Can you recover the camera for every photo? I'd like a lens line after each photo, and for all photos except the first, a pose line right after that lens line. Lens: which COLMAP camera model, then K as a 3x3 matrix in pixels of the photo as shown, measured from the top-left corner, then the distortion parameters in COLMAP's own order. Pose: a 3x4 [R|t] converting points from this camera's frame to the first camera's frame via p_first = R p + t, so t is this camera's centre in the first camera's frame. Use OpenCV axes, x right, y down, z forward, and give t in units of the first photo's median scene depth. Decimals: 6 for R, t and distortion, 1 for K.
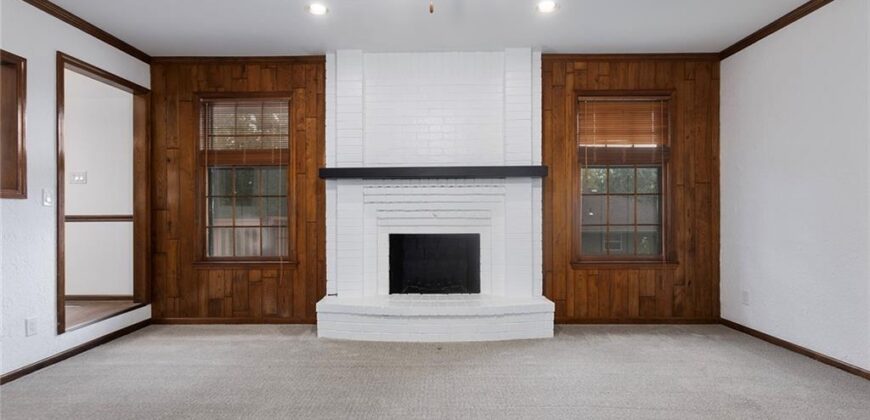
lens RADIAL K [[416.8, 0, 433.7], [0, 416.8, 211.7], [0, 0, 1]] dist [-0.001669, 0.002947]
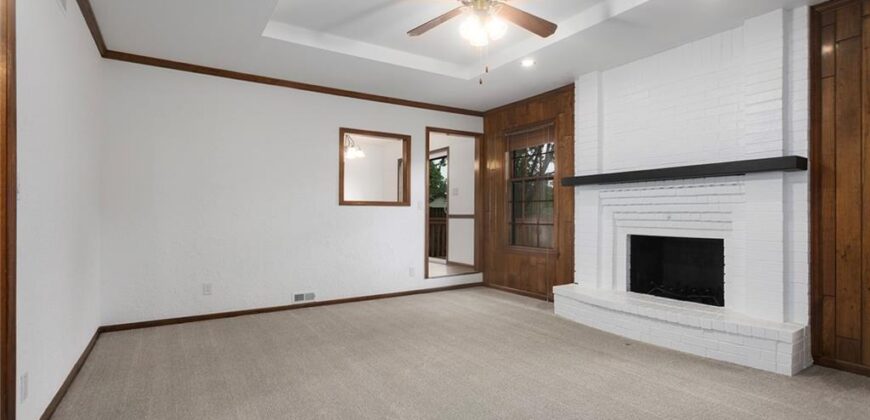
lens RADIAL K [[416.8, 0, 433.9], [0, 416.8, 207.6], [0, 0, 1]] dist [-0.001669, 0.002947]
pose [[0.545678, -0.005874, -0.837974, 0.520238], [-0.002067, 0.999963, -0.008356, -0.005221], [0.837992, 0.006292, 0.545646, 0.011571]]
